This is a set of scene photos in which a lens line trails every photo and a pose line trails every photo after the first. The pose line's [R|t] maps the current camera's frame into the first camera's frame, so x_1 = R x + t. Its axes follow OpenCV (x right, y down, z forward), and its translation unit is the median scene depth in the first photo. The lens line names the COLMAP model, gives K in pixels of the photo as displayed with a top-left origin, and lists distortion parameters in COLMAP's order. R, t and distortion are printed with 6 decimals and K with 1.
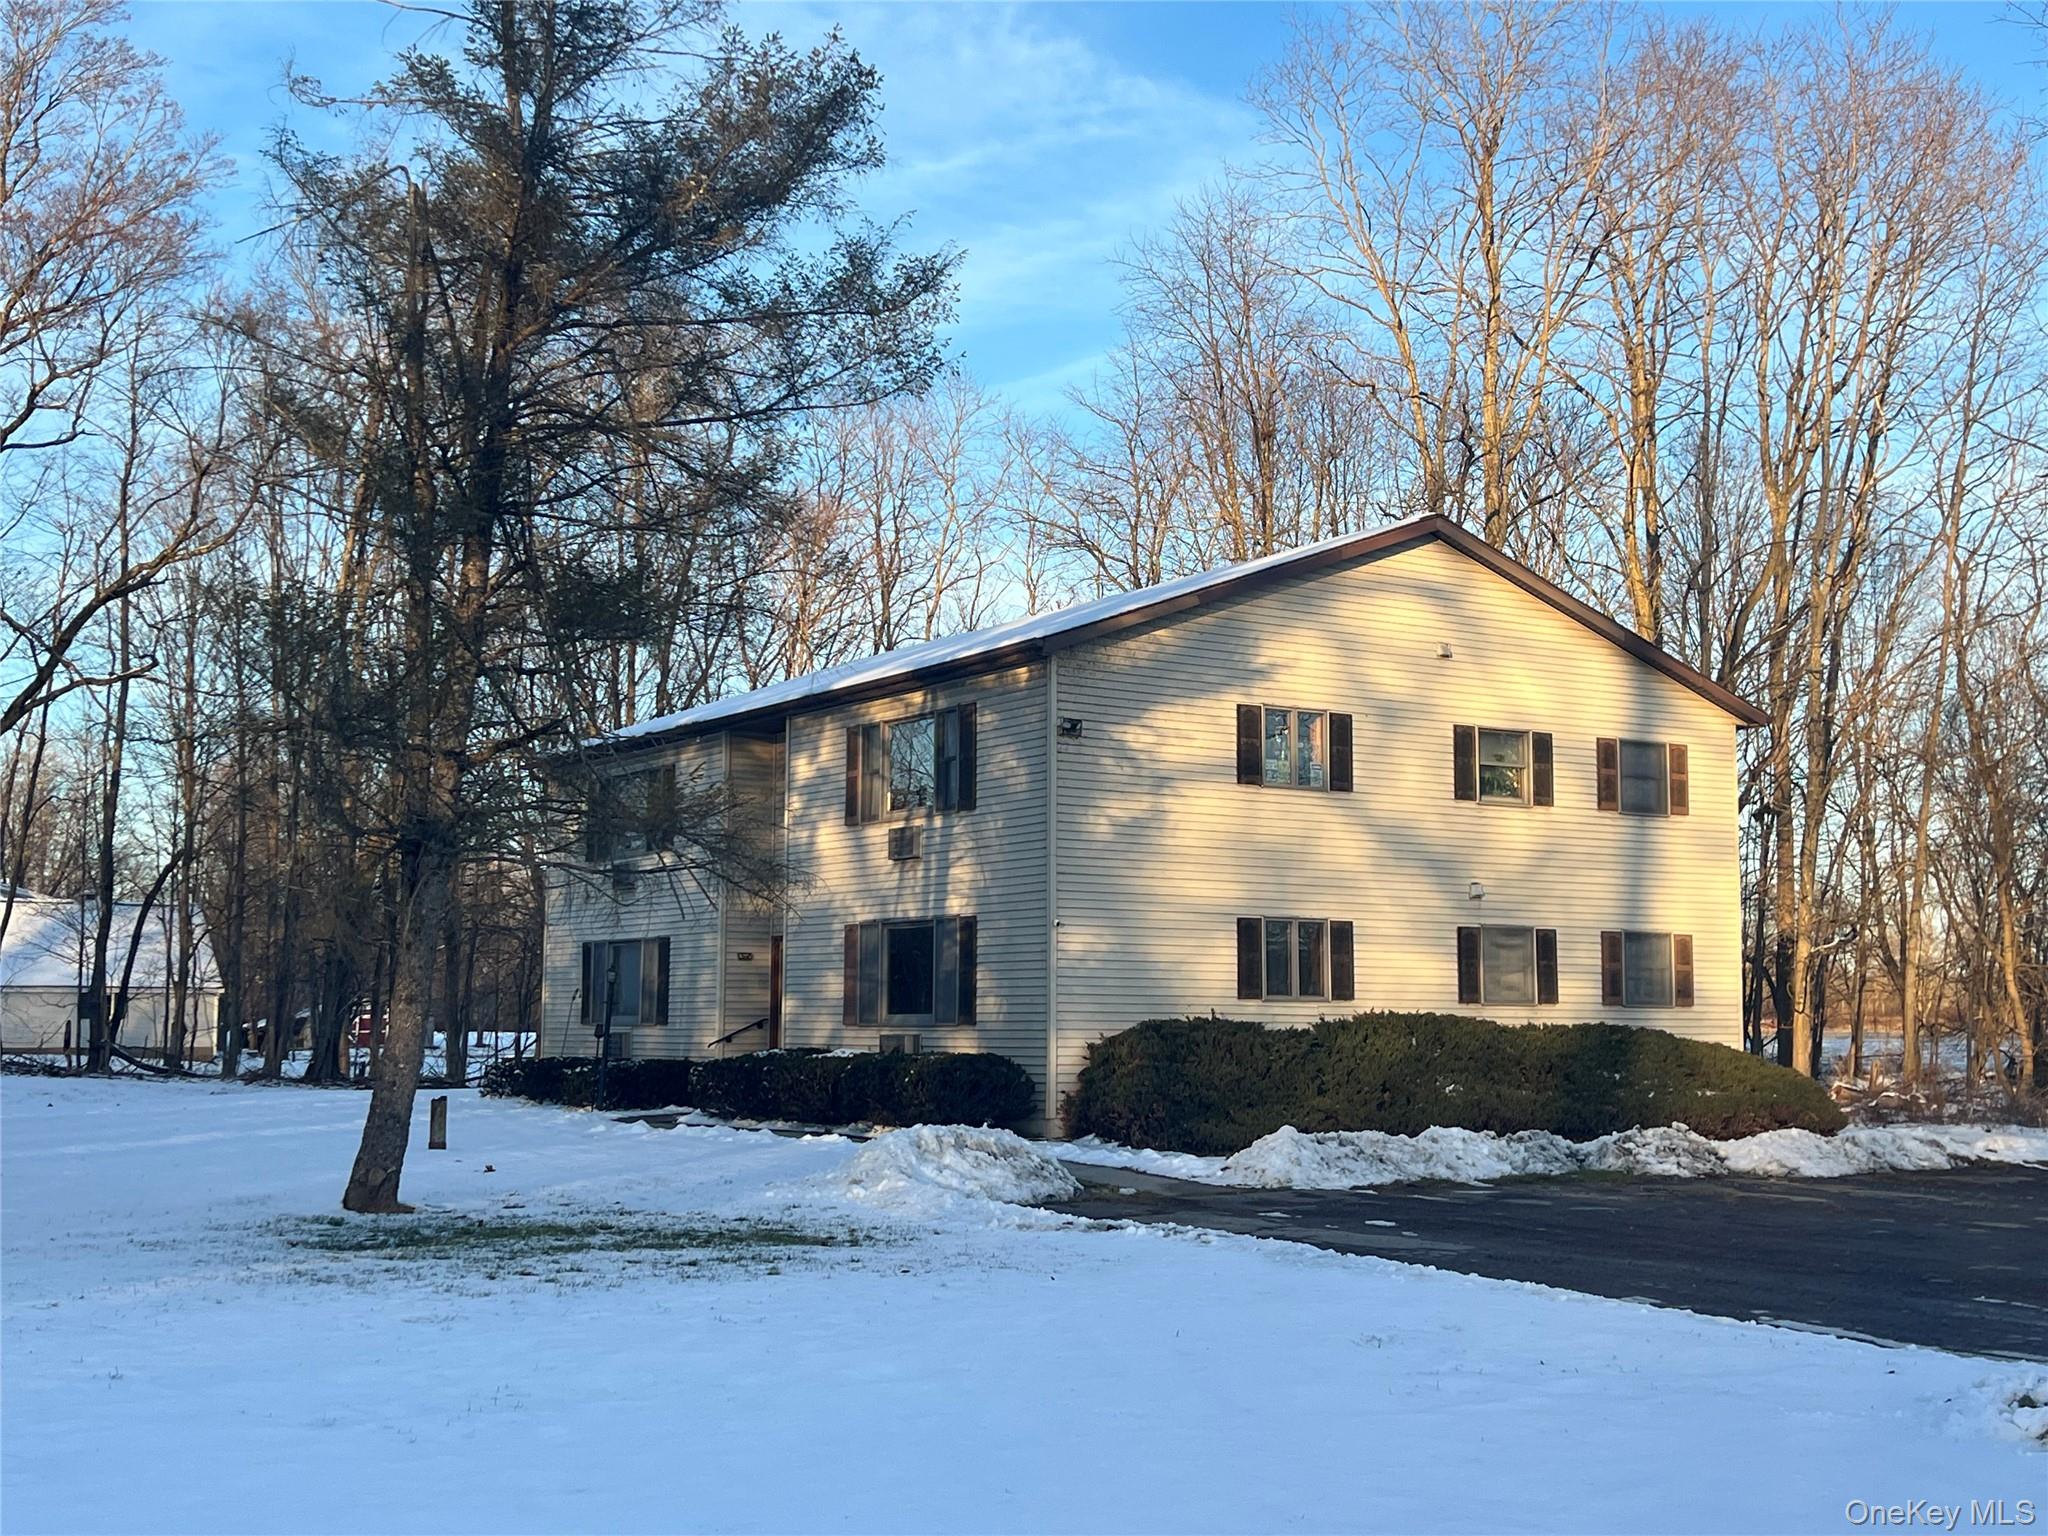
lens RADIAL K [[2331.5, 0, 1026.7], [0, 2331.5, 773.3], [0, 0, 1]] dist [0.103691, 0.000000]
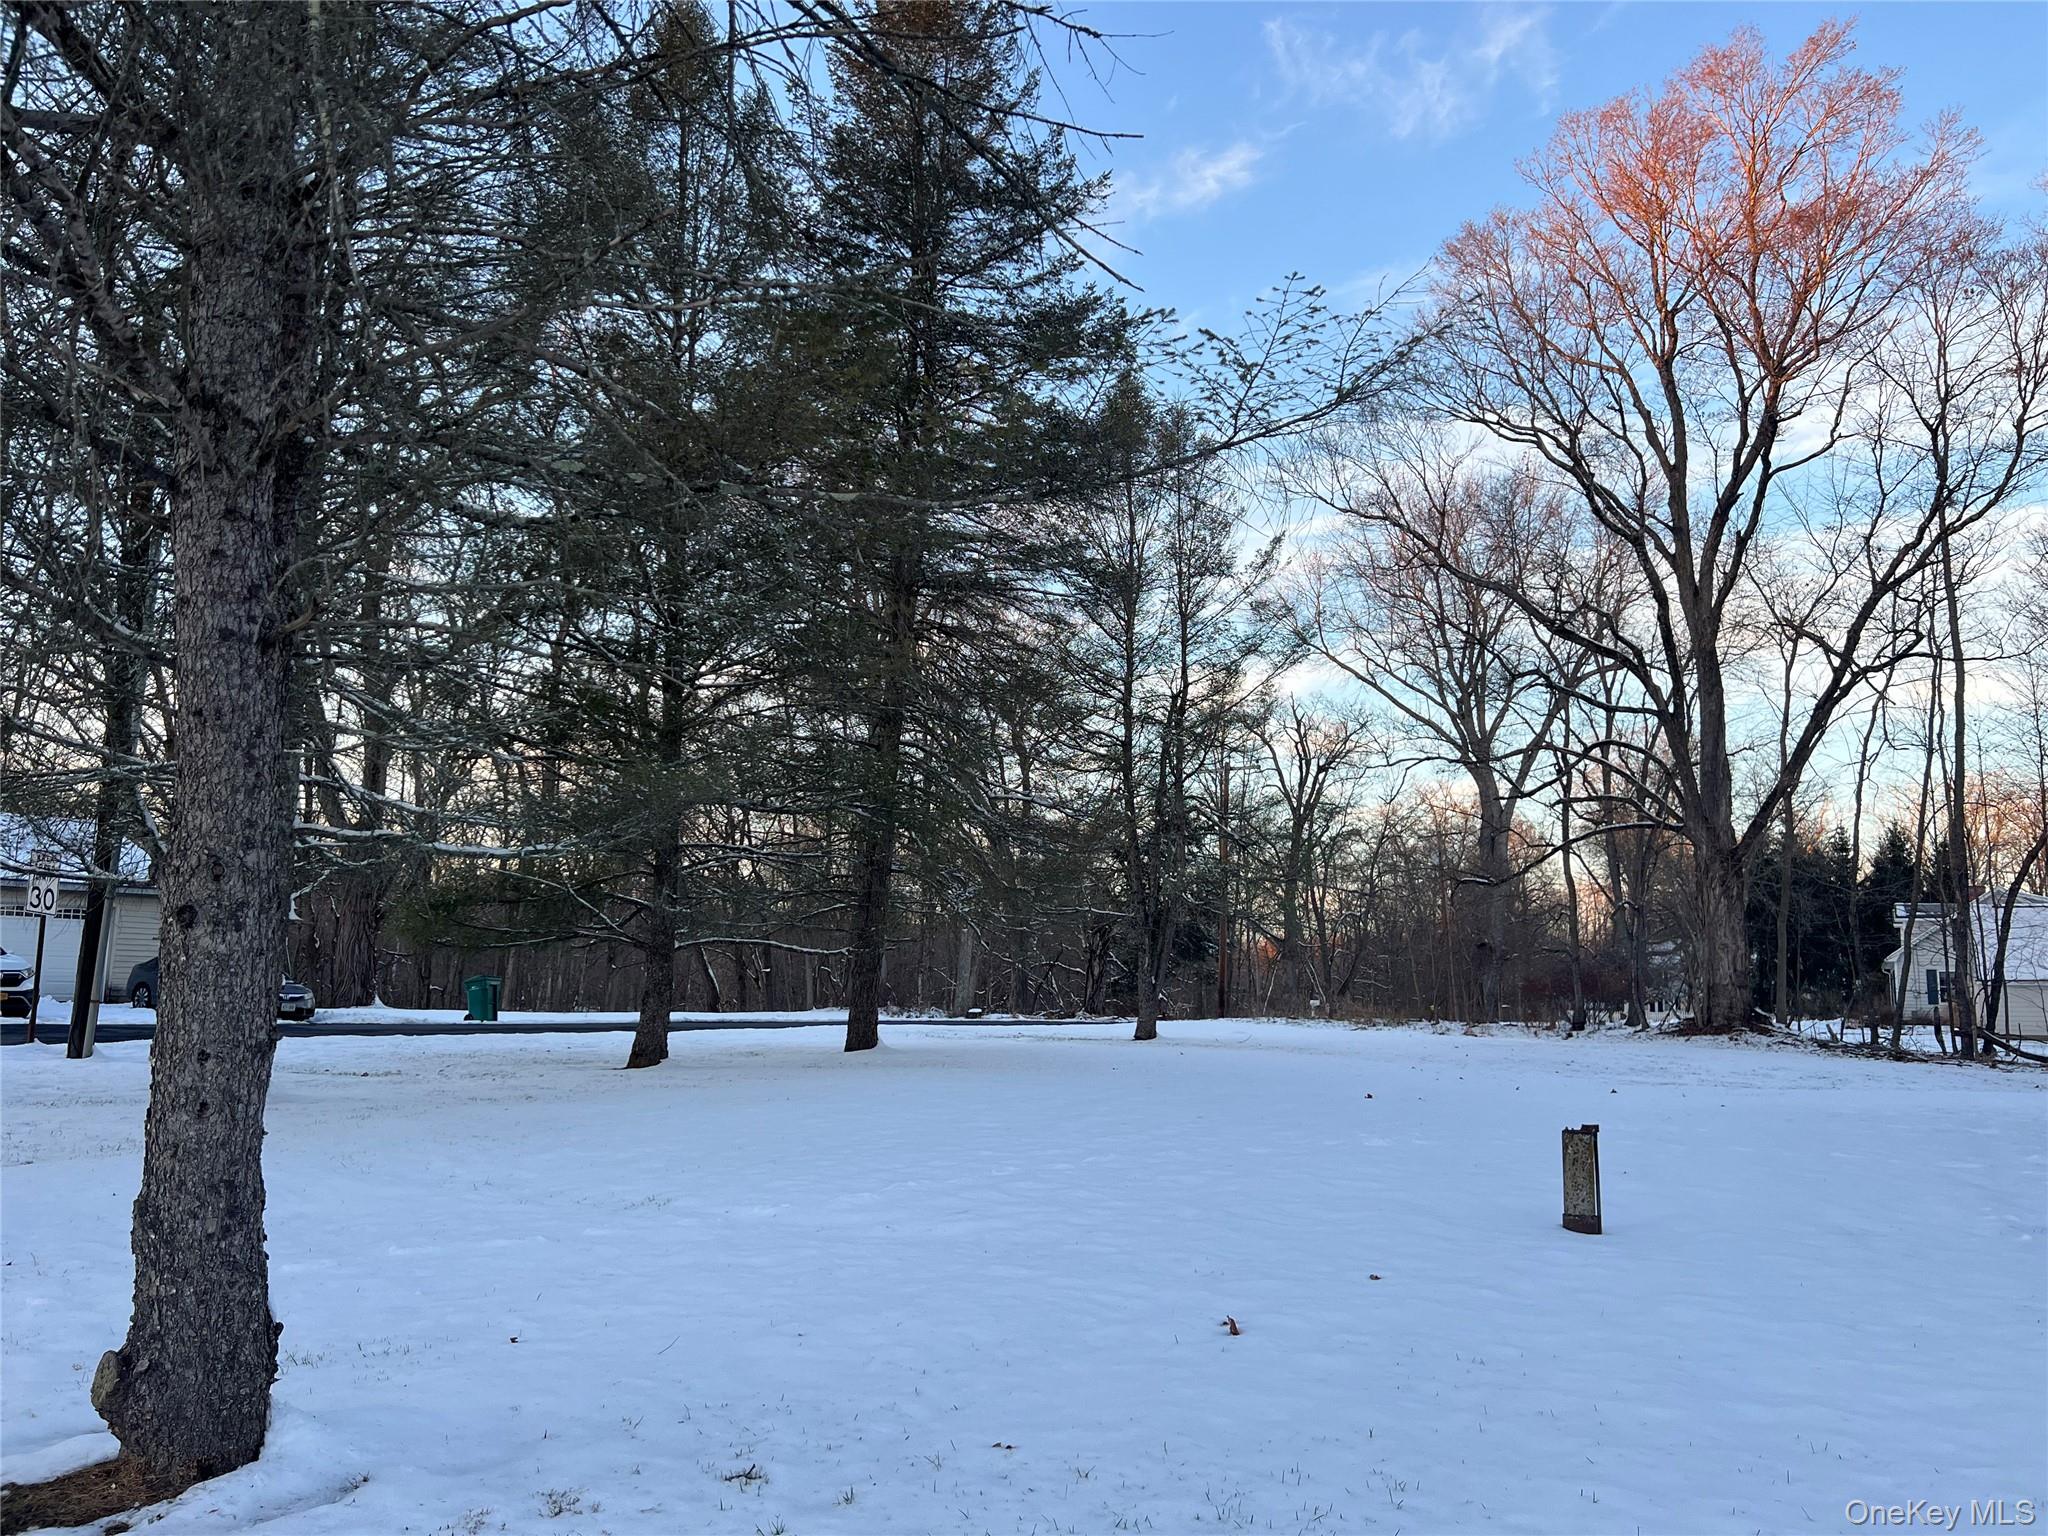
lens RADIAL K [[1518.3, 0, 1028.8], [0, 1518.3, 780.8], [0, 0, 1]] dist [0.075107, -0.086999]
pose [[0.482908, -0.119805, -0.867437, -0.001505], [0.079492, 0.992504, -0.092825, 0.073242], [0.872055, -0.024129, 0.488812, 0.642173]]
